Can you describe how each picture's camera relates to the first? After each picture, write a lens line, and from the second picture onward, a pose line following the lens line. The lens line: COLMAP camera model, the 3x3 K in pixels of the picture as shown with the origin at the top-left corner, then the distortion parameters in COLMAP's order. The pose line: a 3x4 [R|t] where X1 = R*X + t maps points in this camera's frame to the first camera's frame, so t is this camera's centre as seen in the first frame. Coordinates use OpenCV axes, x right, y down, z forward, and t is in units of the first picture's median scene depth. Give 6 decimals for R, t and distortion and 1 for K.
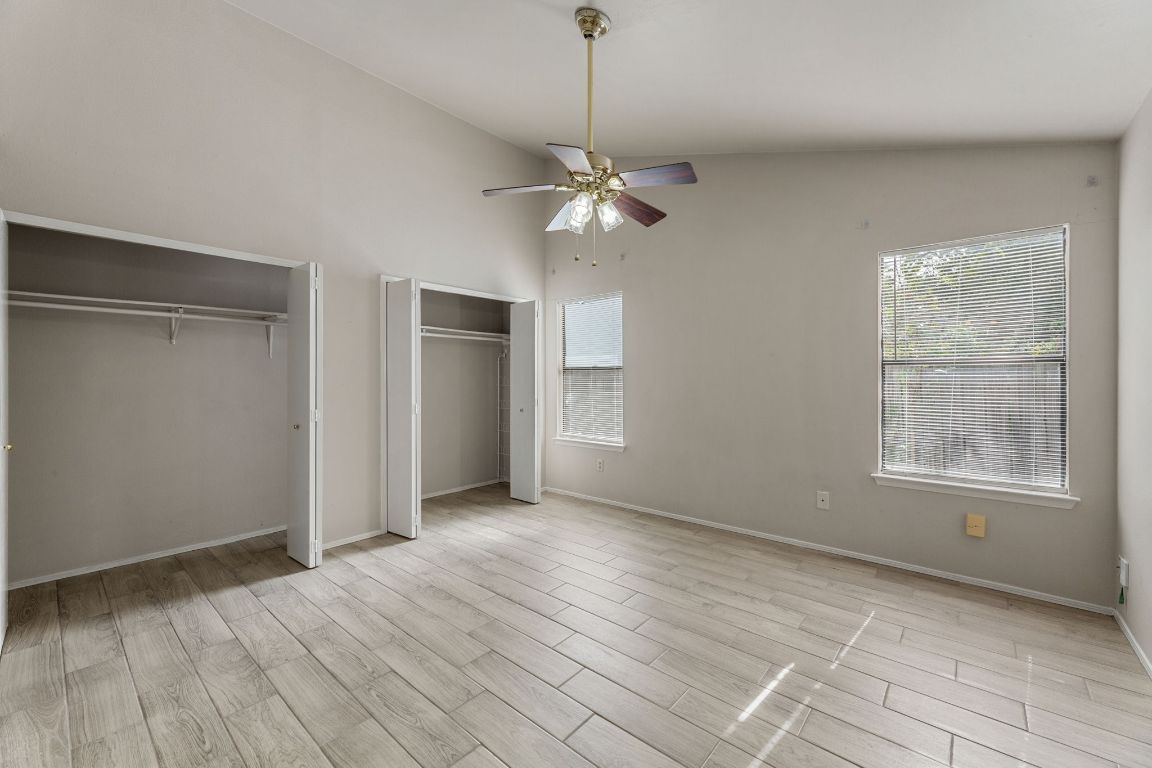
lens RADIAL K [[467.5, 0, 578.5], [0, 467.5, 394.9], [0, 0, 1]] dist [0.008941, -0.000079]
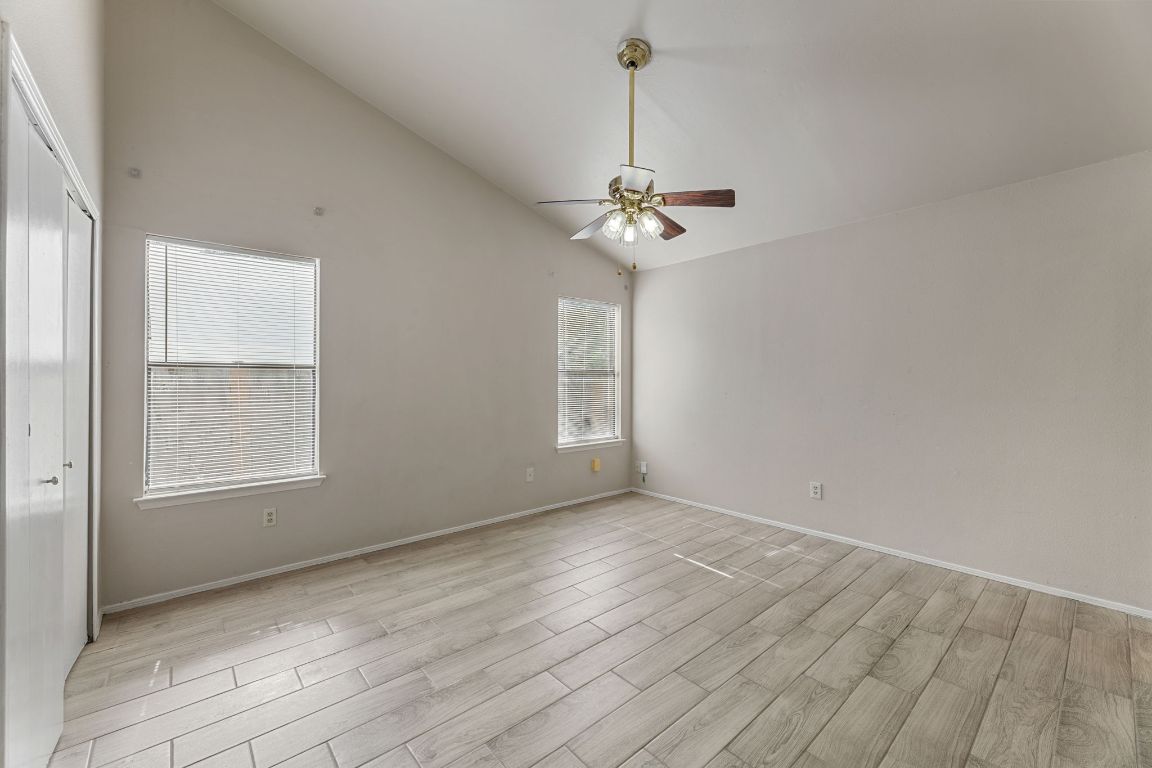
lens RADIAL K [[467.5, 0, 589.4], [0, 467.5, 375.2], [0, 0, 1]] dist [0.008941, -0.000079]
pose [[0.121790, 0.014169, 0.992455, -0.766736], [0.037023, 0.999137, -0.018808, -0.017783], [-0.991865, 0.039034, 0.121160, 0.699478]]
